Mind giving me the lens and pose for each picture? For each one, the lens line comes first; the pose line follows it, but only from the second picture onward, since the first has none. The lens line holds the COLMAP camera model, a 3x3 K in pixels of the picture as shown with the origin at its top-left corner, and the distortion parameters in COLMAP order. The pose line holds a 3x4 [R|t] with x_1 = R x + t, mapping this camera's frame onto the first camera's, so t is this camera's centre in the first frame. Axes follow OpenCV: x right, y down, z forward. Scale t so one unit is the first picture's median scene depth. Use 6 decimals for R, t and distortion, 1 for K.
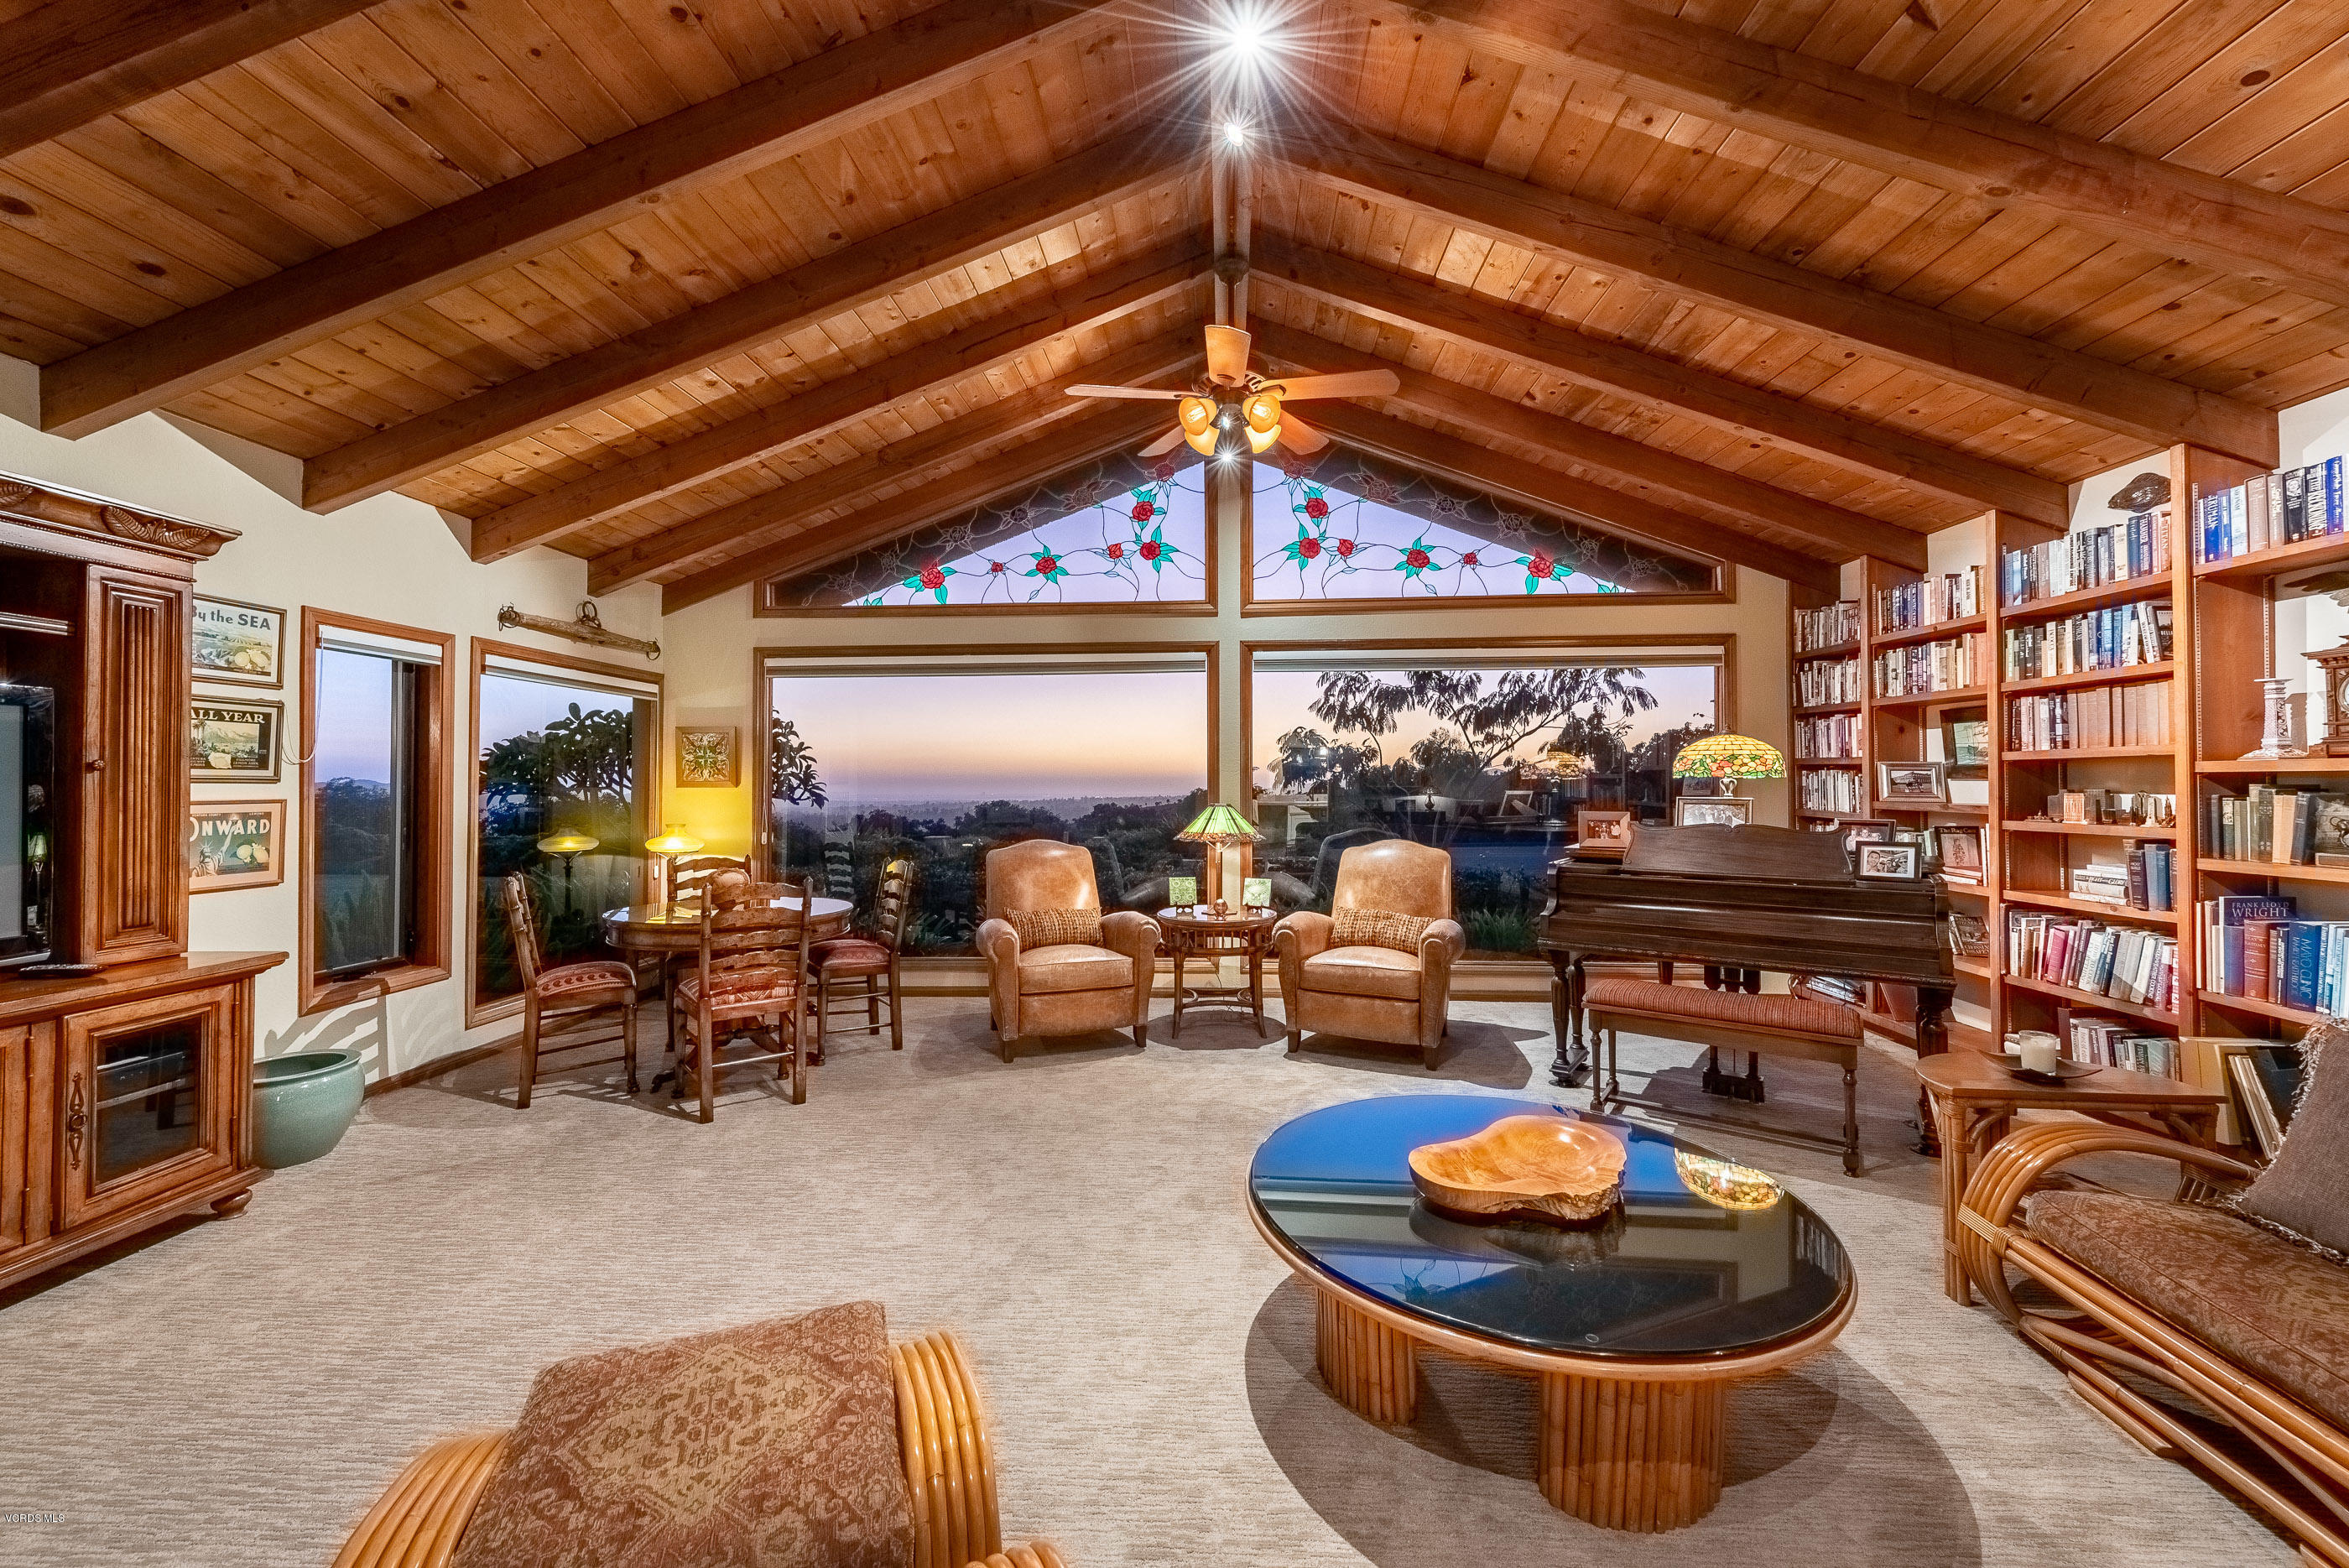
lens RADIAL K [[925.1, 0, 1174.5], [0, 925.1, 784.0], [0, 0, 1]] dist [0.019318, -0.007079]
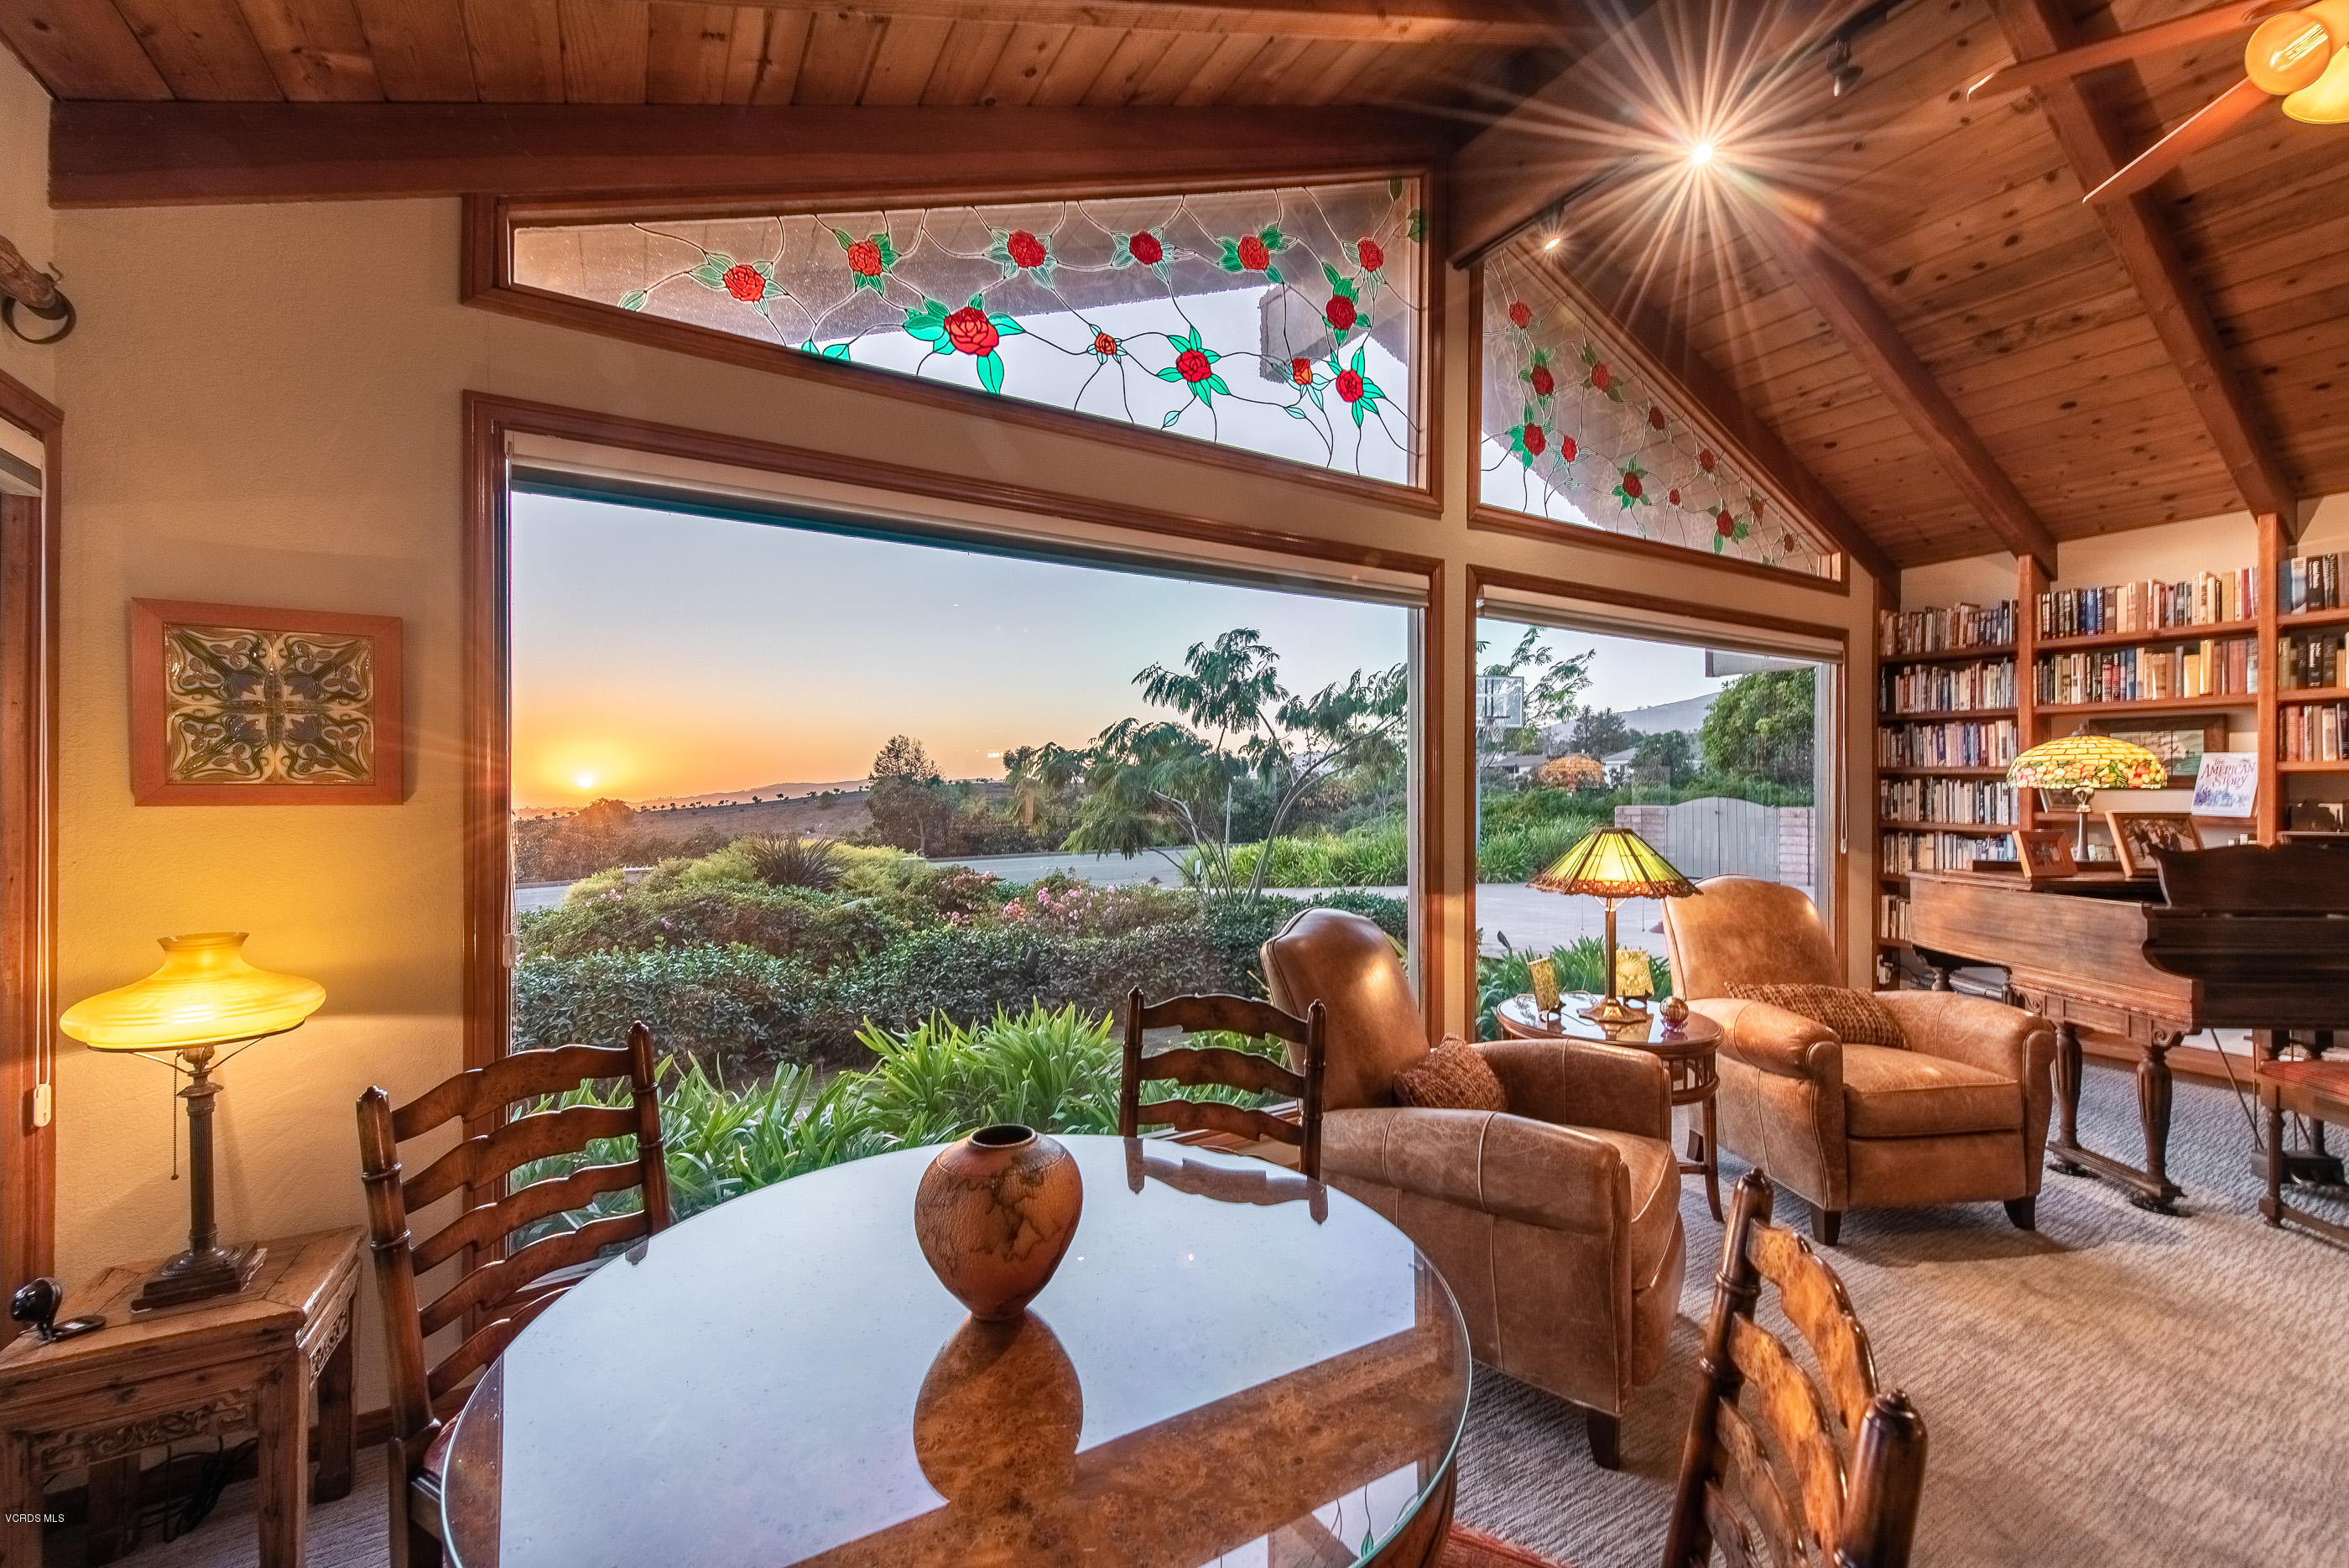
lens RADIAL K [[943.8, 0, 1181.1], [0, 943.8, 791.4], [0, 0, 1]] dist [0.019154, -0.007747]
pose [[0.826525, 0.002366, 0.562896, -0.485789], [-0.001058, 0.999996, -0.002650, 0.000156], [-0.562900, 0.001594, 0.826524, 0.634155]]
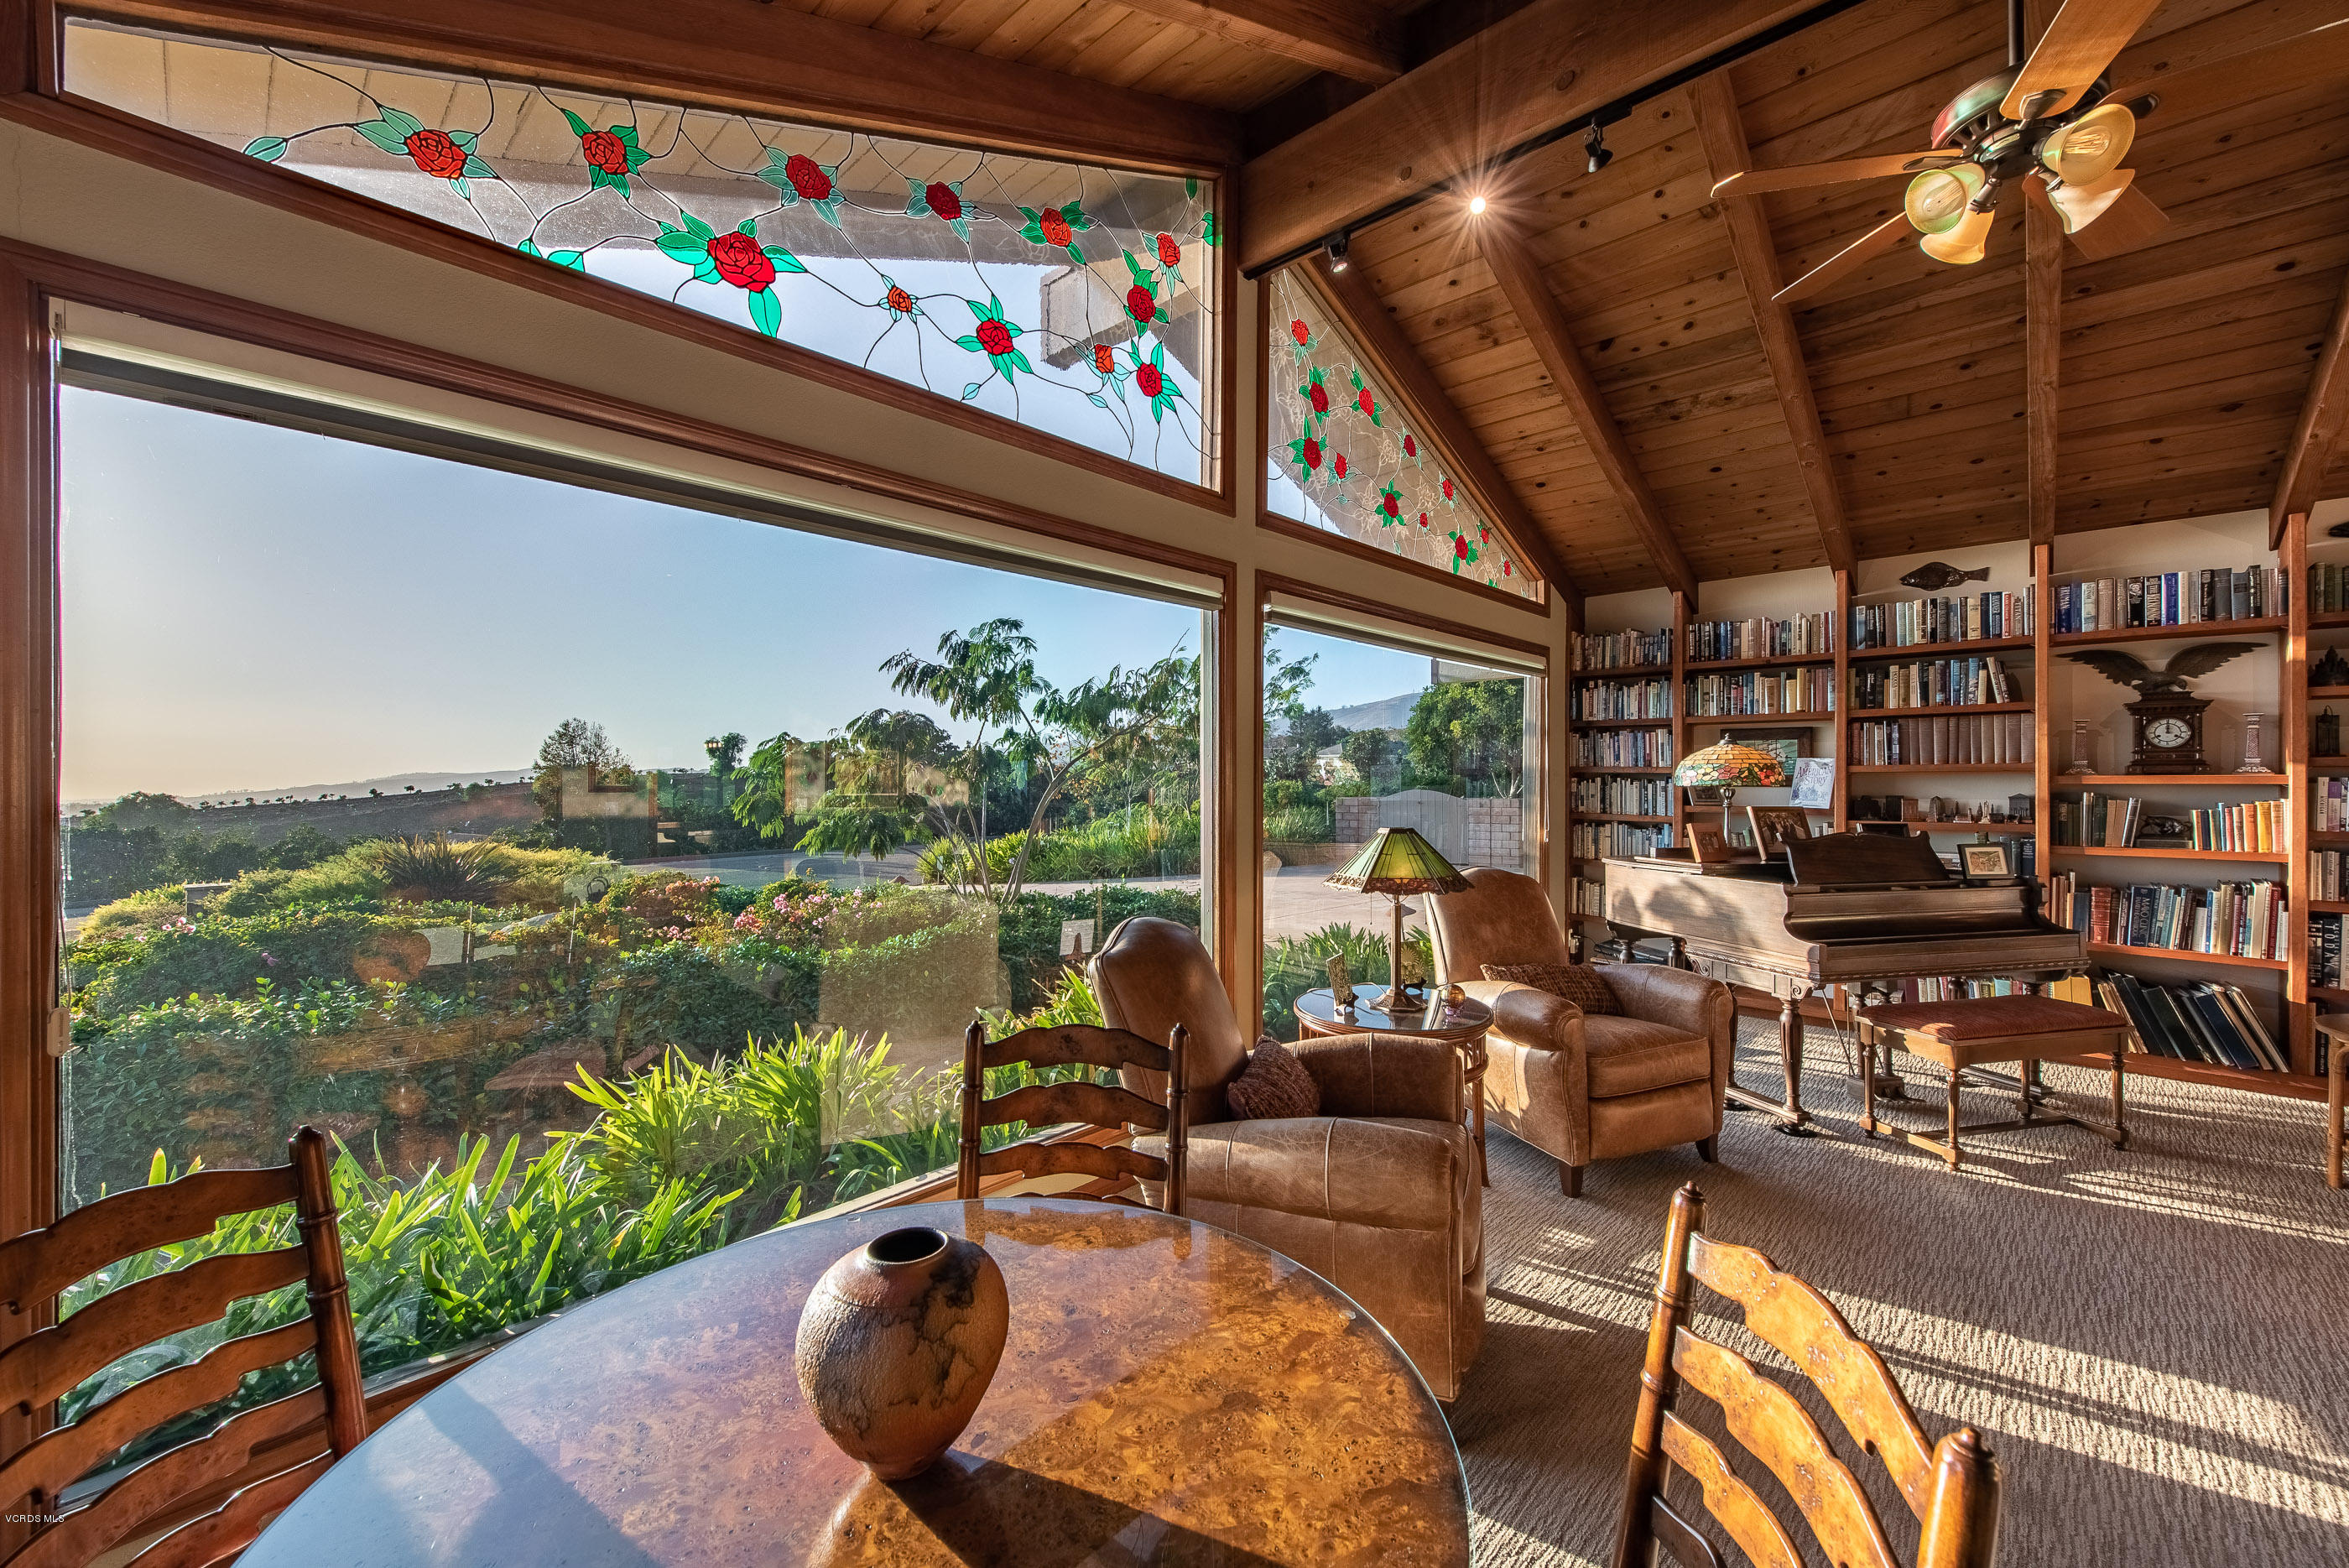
lens RADIAL K [[940.8, 0, 1187.8], [0, 940.8, 783.8], [0, 0, 1]] dist [0.015457, -0.005172]
pose [[0.632089, 0.000638, 0.774895, -0.500729], [0.000071, 1.000000, -0.000882, -0.007194], [-0.774895, 0.000612, 0.632089, 0.683784]]
